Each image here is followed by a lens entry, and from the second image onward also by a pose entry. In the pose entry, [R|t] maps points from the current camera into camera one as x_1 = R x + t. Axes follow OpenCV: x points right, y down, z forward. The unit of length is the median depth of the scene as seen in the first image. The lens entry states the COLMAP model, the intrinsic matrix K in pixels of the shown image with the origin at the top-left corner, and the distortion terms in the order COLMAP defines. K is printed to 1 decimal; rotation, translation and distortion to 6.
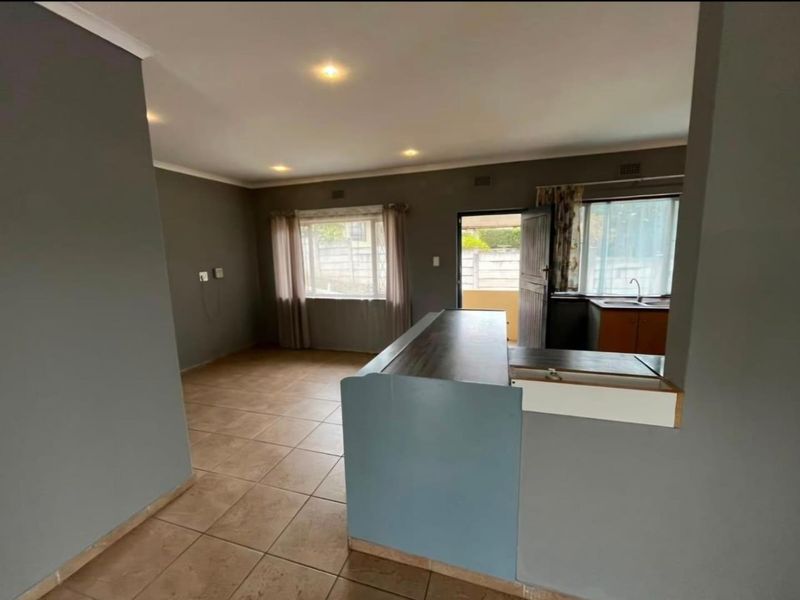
lens RADIAL K [[326.8, 0, 395.3], [0, 326.8, 297.8], [0, 0, 1]] dist [0.000096, 0.000532]
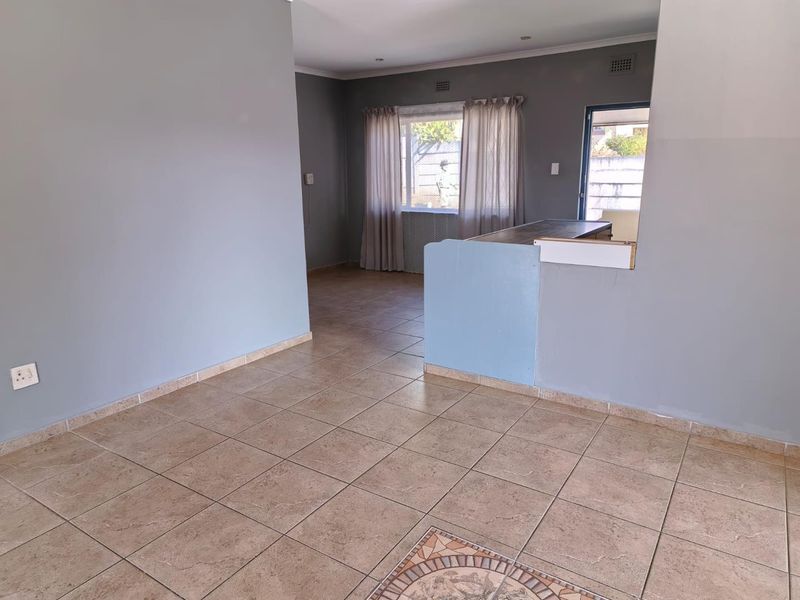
lens RADIAL K [[543.5, 0, 397.6], [0, 543.5, 299.9], [0, 0, 1]] dist [0.036602, -0.002424]
pose [[0.963747, 0.074355, -0.256248, 0.120244], [-0.045515, 0.992124, 0.116699, 0.075201], [0.262907, -0.100806, 0.959541, -0.461599]]
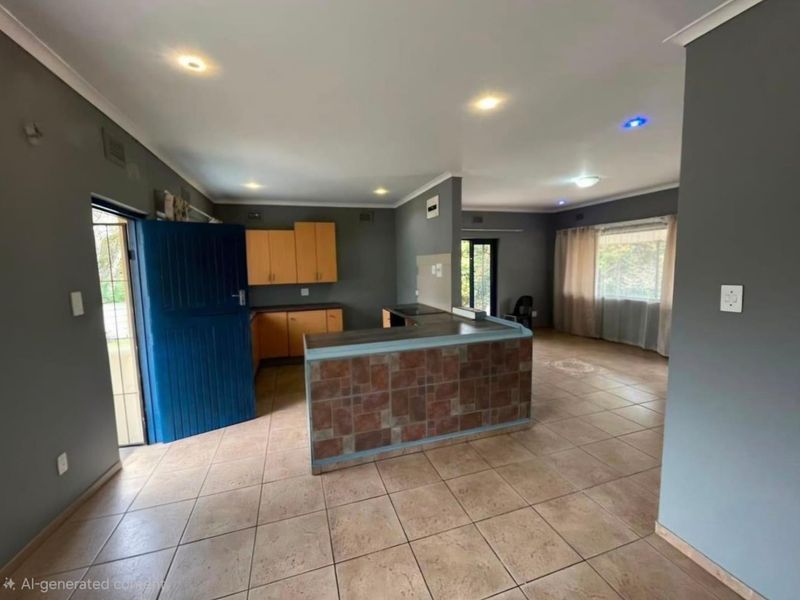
lens RADIAL K [[326.8, 0, 395.3], [0, 326.8, 297.8], [0, 0, 1]] dist [0.000096, 0.000532]
pose [[-0.583764, -0.045237, 0.810662, -0.440593], [0.148223, 0.975730, 0.161185, -0.135955], [-0.798279, 0.214253, -0.562891, 0.948408]]
